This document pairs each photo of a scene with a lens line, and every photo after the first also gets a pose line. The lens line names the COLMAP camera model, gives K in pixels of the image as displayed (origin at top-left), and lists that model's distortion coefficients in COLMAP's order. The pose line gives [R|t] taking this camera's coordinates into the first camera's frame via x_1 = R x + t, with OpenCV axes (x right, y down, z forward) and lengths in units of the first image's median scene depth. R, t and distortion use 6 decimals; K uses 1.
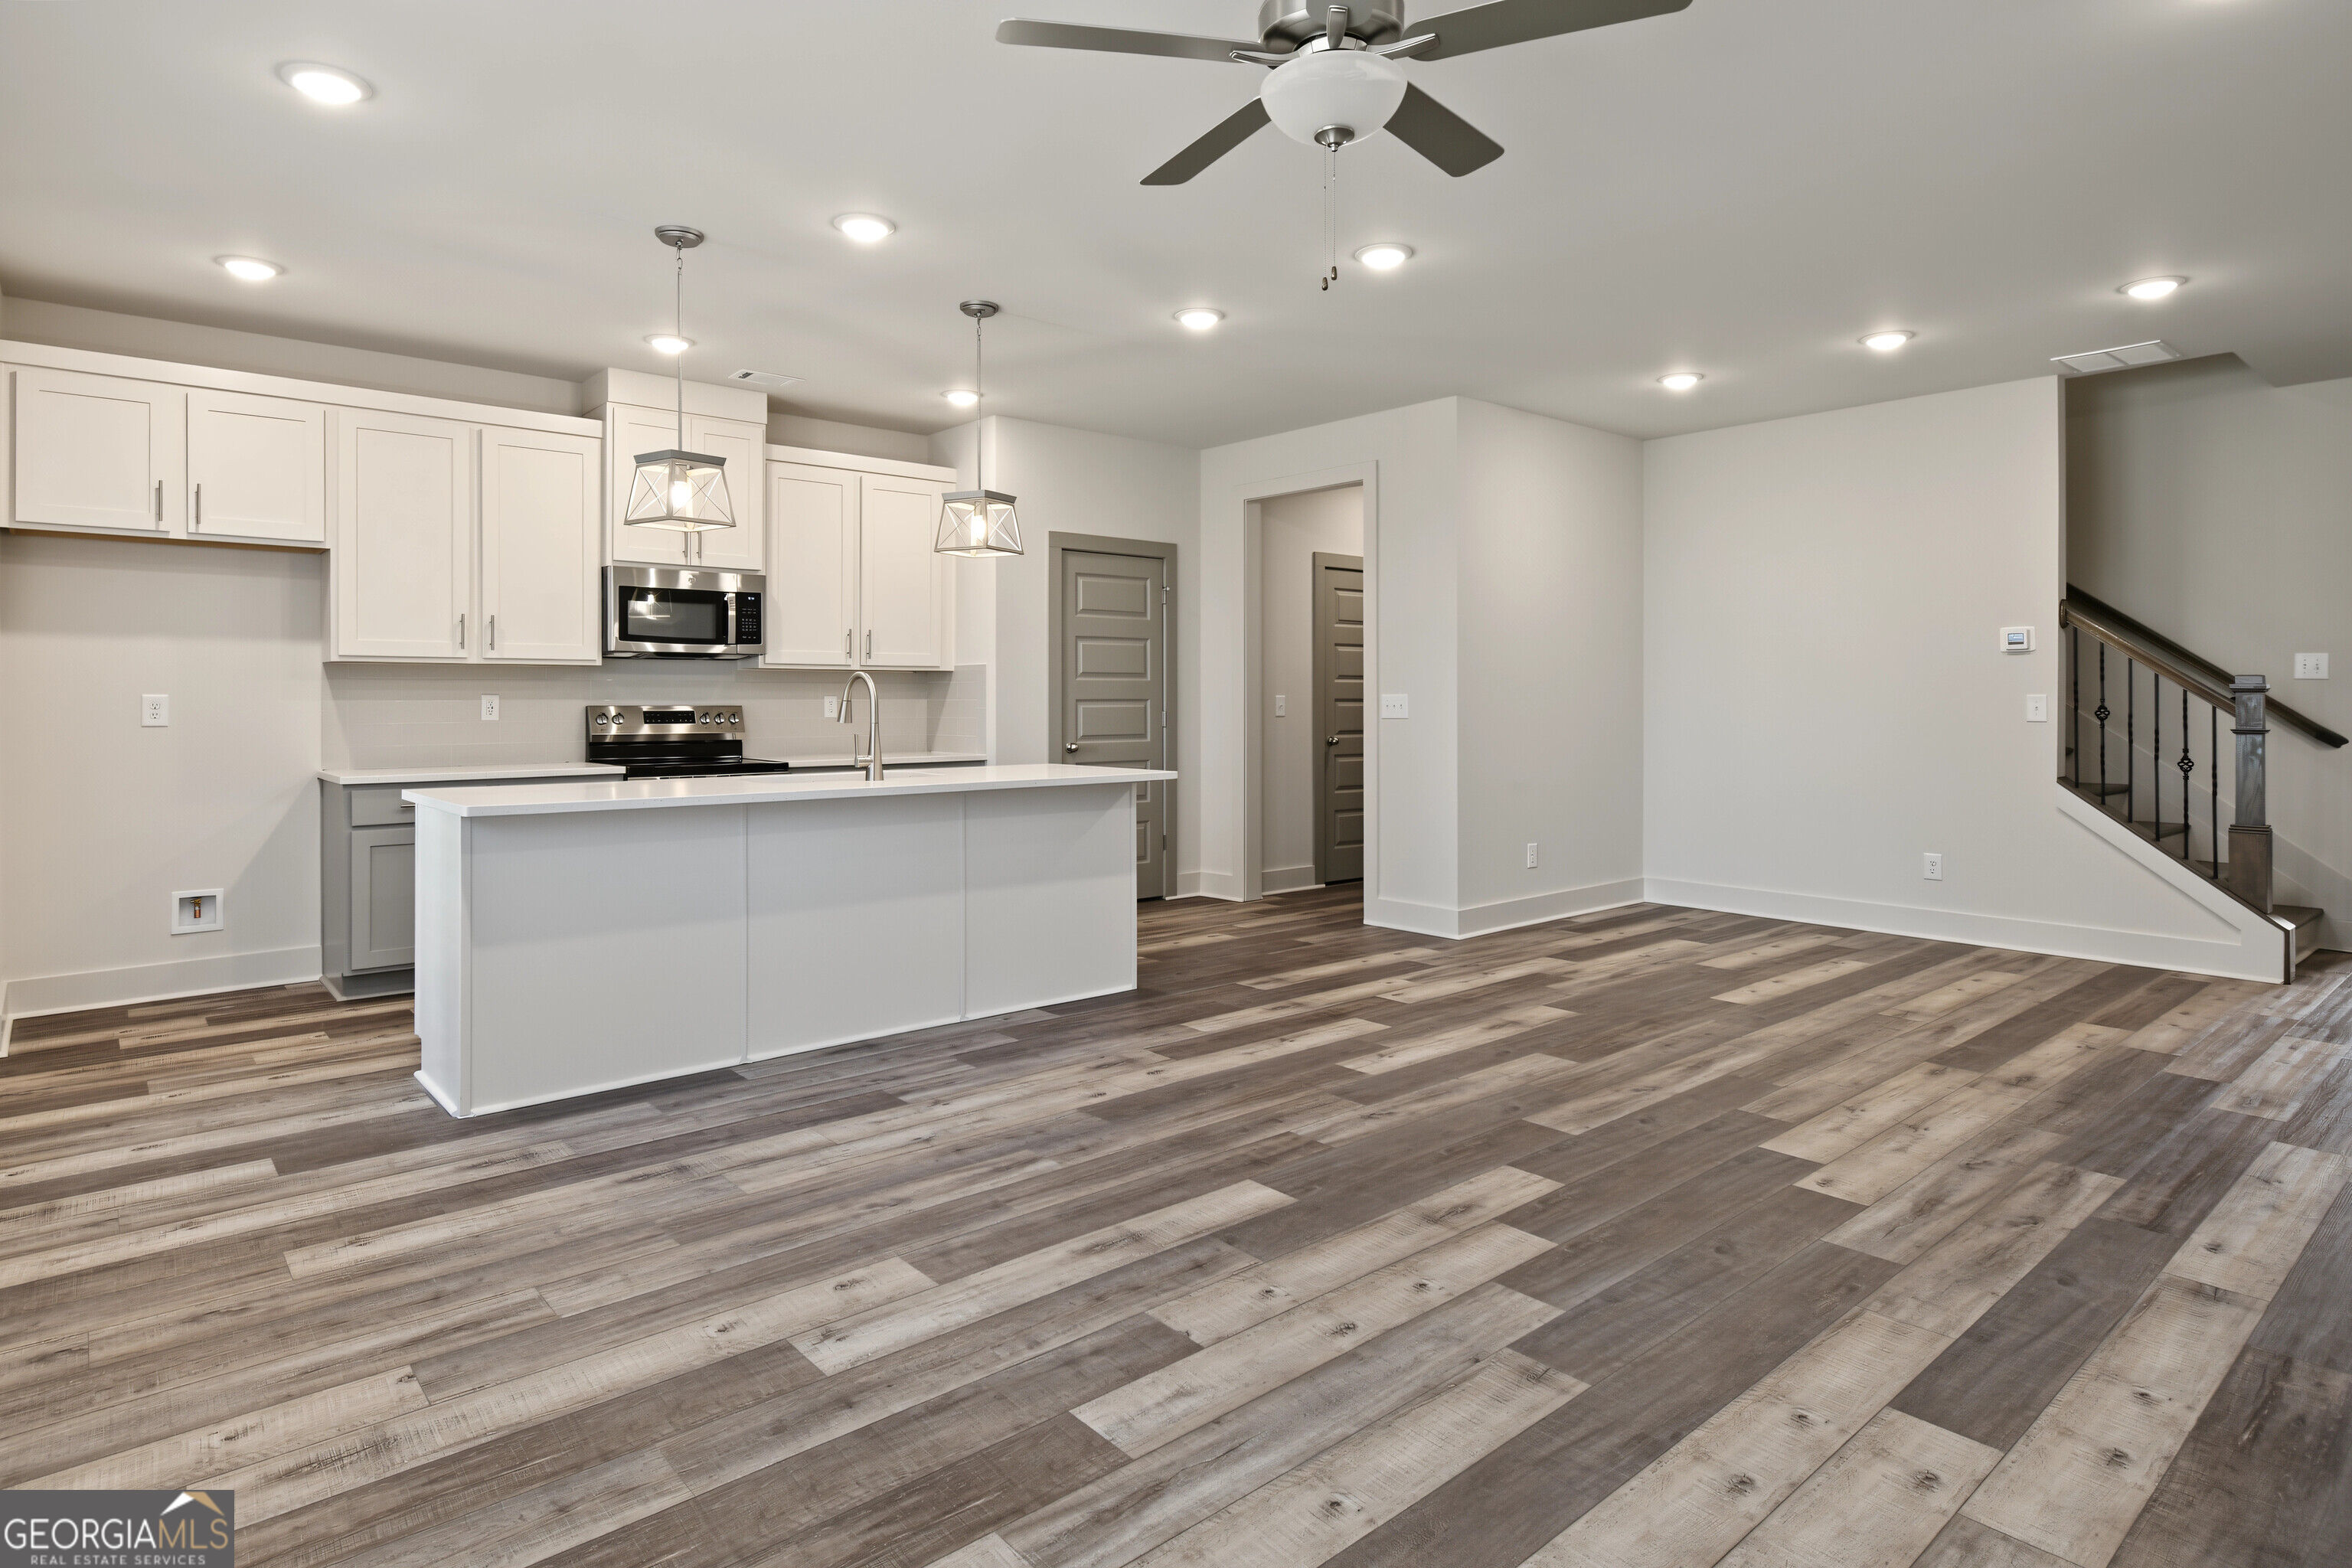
lens RADIAL K [[1289.8, 0, 1177.0], [0, 1289.8, 724.3], [0, 0, 1]] dist [0.005723, 0.001653]
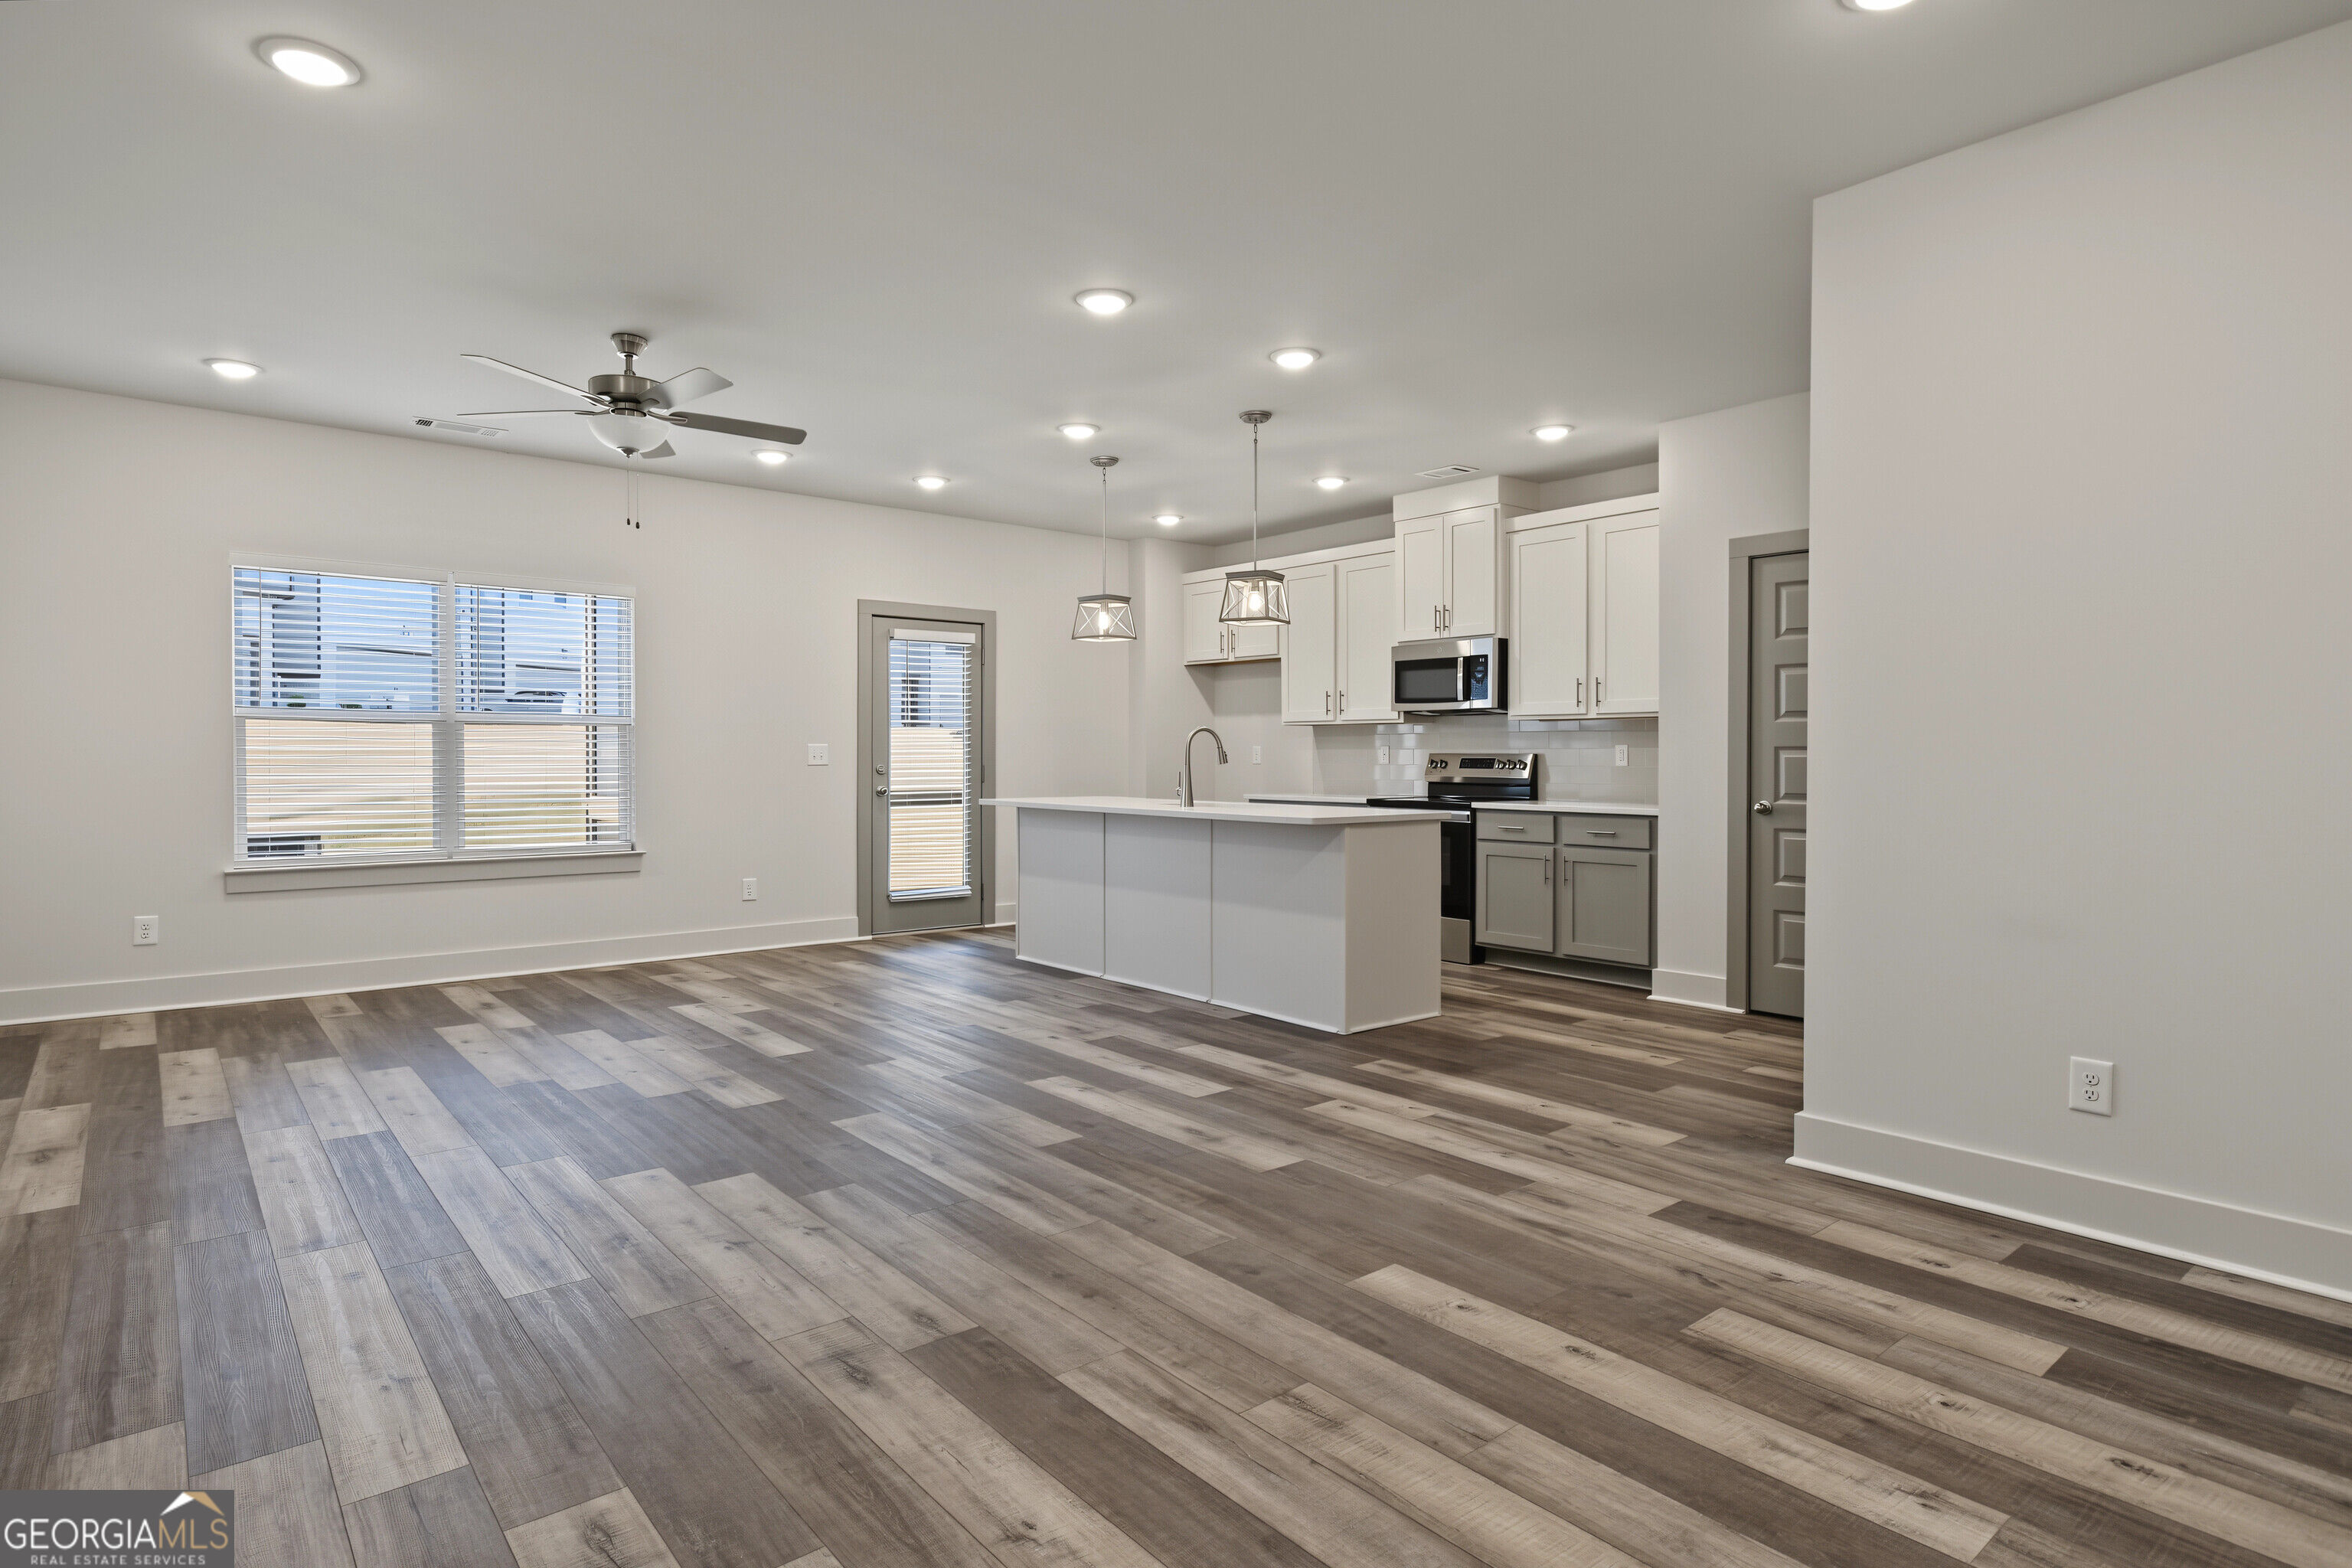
lens RADIAL K [[1268.1, 0, 1176.0], [0, 1268.1, 784.0], [0, 0, 1]] dist [0.004919, 0.001206]
pose [[-0.038335, 0.025536, -0.998939, 0.919876], [-0.018879, 0.999476, 0.026274, -0.012361], [0.999087, 0.019867, -0.037833, 0.871983]]
